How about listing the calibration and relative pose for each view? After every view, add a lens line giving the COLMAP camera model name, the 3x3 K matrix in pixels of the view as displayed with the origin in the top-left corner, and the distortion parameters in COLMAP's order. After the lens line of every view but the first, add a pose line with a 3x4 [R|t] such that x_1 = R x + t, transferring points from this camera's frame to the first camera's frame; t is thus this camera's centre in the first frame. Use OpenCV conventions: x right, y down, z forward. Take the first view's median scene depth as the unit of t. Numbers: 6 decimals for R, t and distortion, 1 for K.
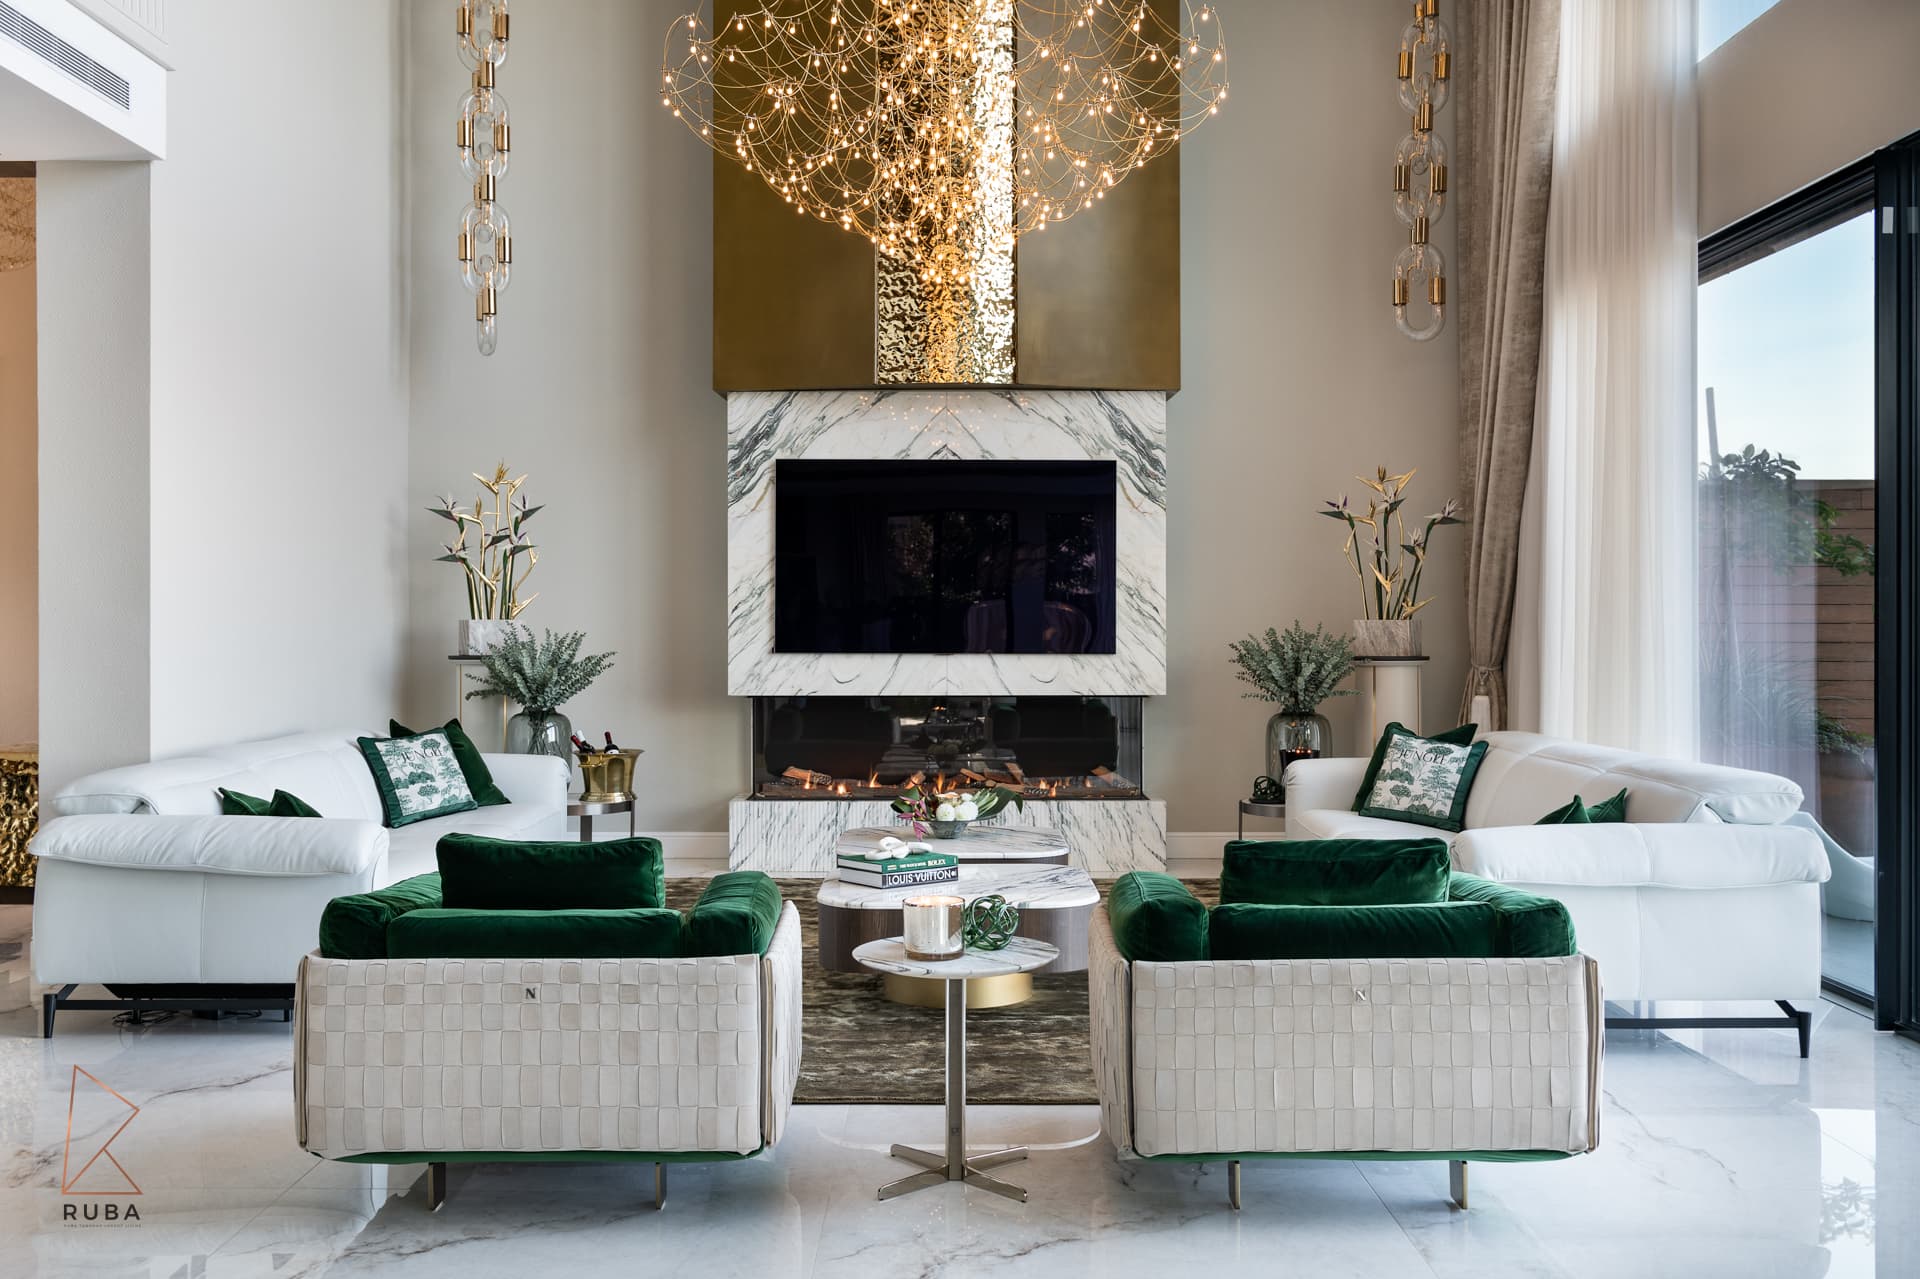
lens RADIAL K [[1780.6, 0, 962.7], [0, 1780.6, 623.4], [0, 0, 1]] dist [0.011478, -0.006183]
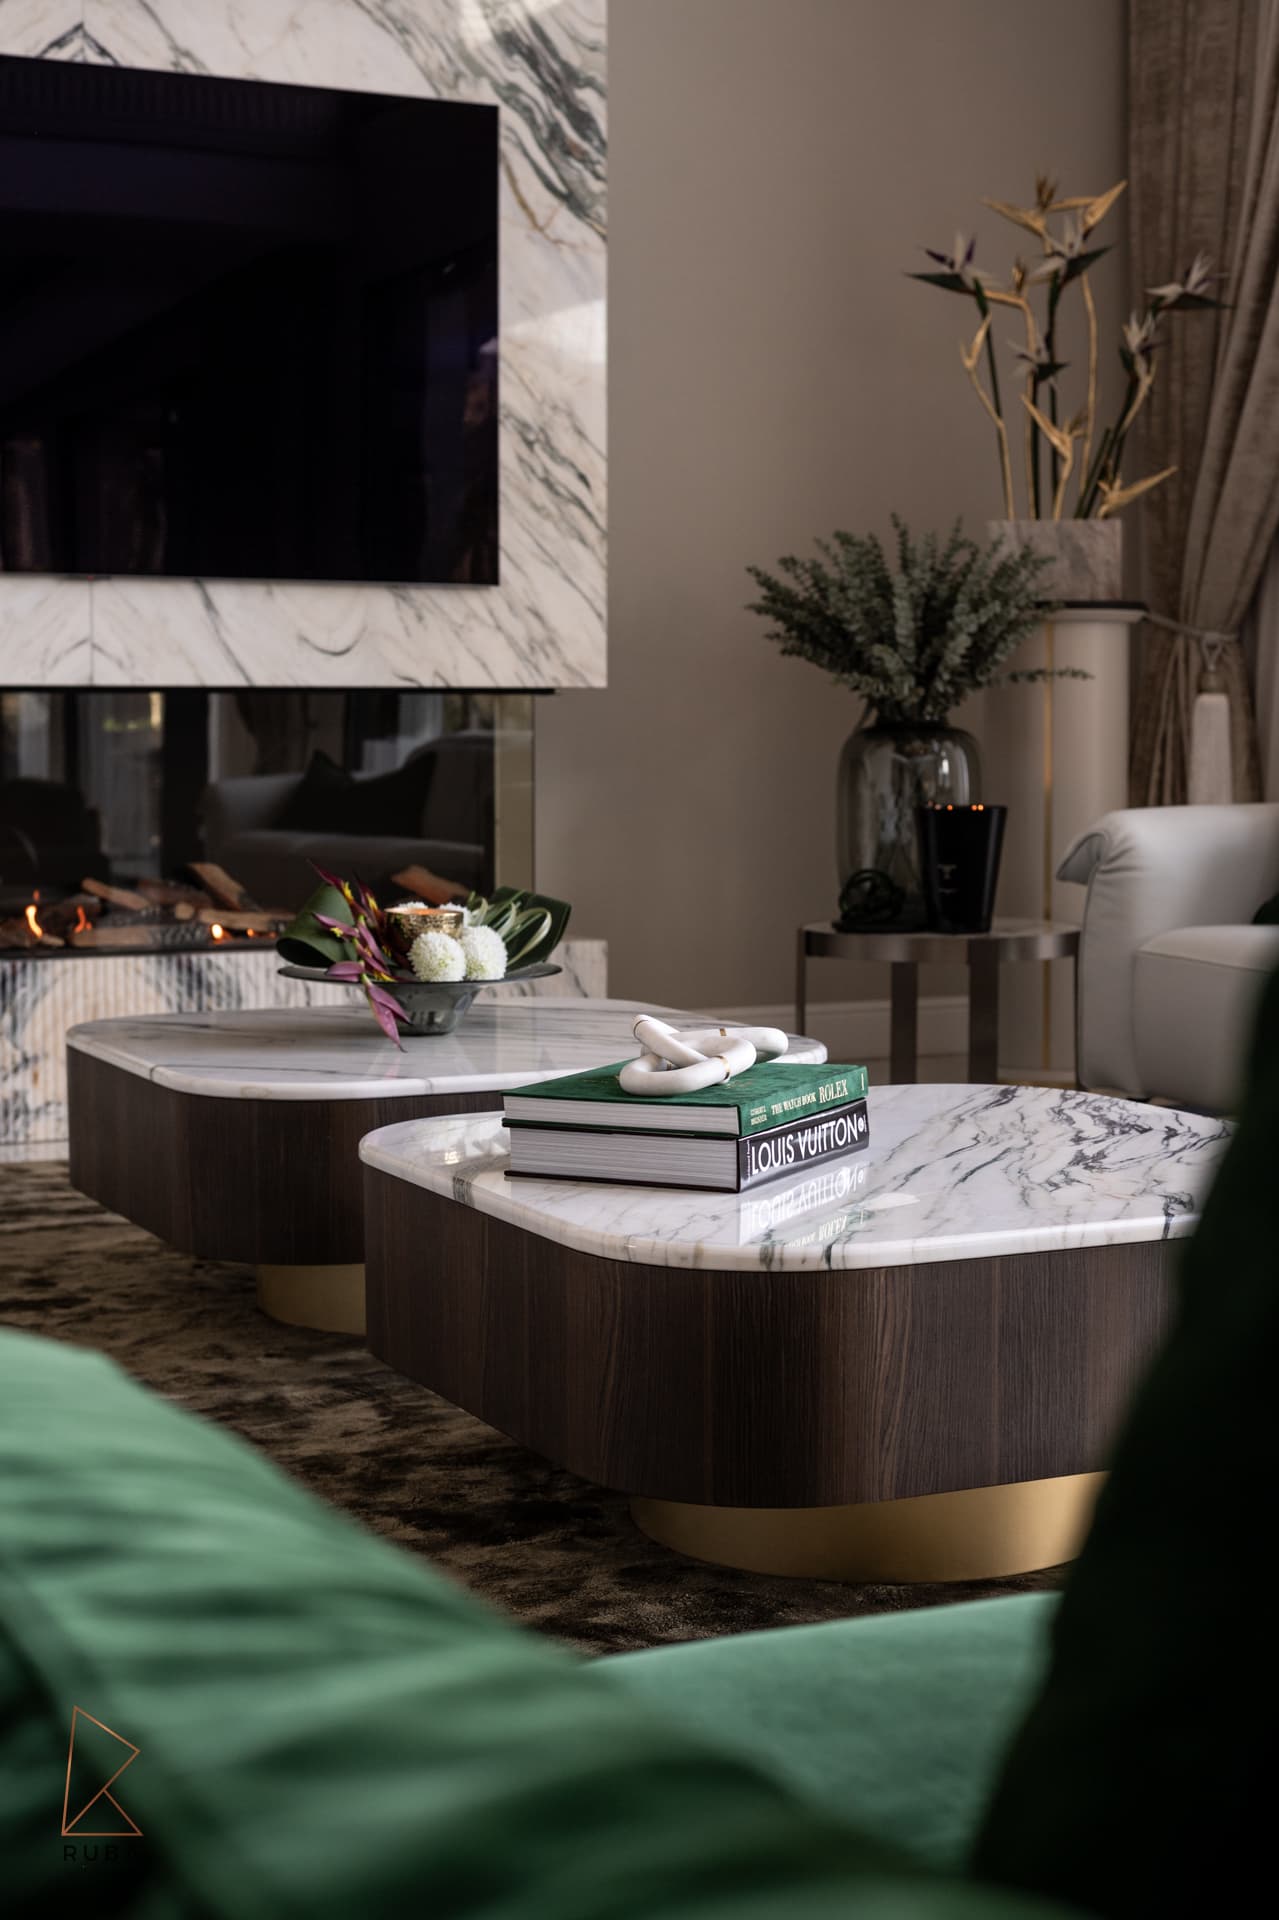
lens RADIAL K [[2830.5, 0, 609.6], [0, 2830.5, 924.3], [0, 0, 1]] dist [-0.016812, 0.008160]
pose [[0.908005, -0.028936, 0.417958, -0.166903], [-0.000600, 0.997521, 0.070365, 0.049607], [-0.418958, -0.064142, 0.905737, 0.399220]]
